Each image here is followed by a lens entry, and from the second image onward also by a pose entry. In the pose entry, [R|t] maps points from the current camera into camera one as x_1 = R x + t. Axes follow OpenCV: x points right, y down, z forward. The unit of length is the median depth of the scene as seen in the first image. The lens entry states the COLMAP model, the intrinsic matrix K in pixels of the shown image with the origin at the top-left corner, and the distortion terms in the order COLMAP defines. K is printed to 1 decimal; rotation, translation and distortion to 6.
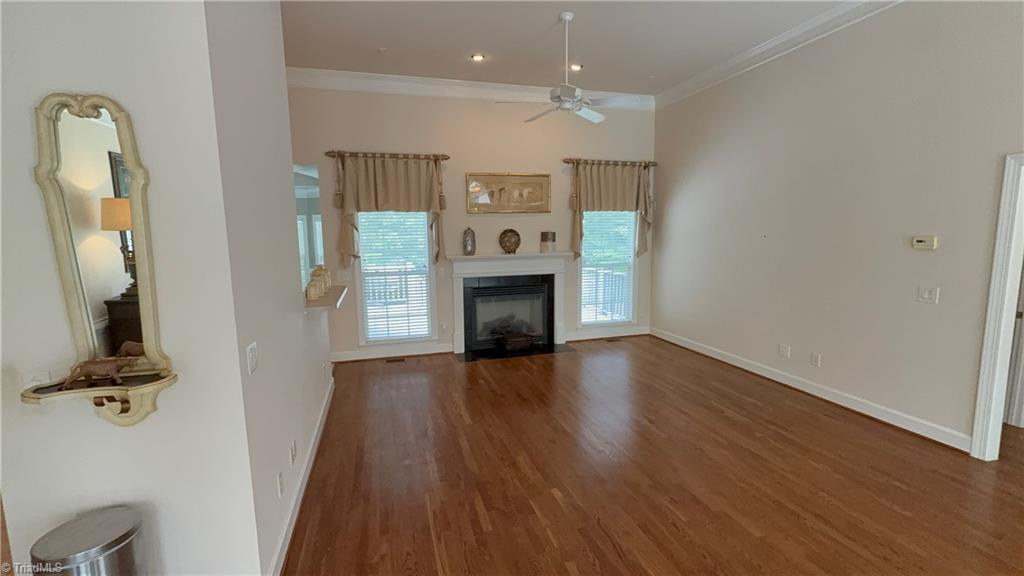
lens RADIAL K [[453.7, 0, 513.5], [0, 453.7, 288.7], [0, 0, 1]] dist [0.001833, -0.000103]
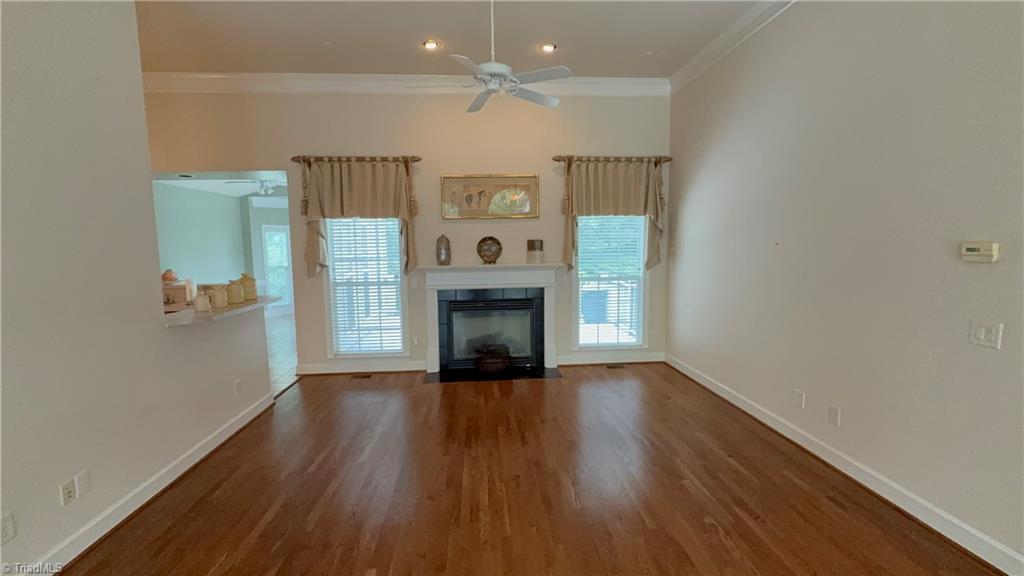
lens RADIAL K [[453.7, 0, 512.1], [0, 453.7, 288.6], [0, 0, 1]] dist [0.001833, -0.000103]
pose [[0.978006, 0.020707, -0.207548, 0.227826], [-0.025763, 0.999433, -0.021688, -0.010812], [0.206981, 0.026558, 0.977984, 0.138906]]
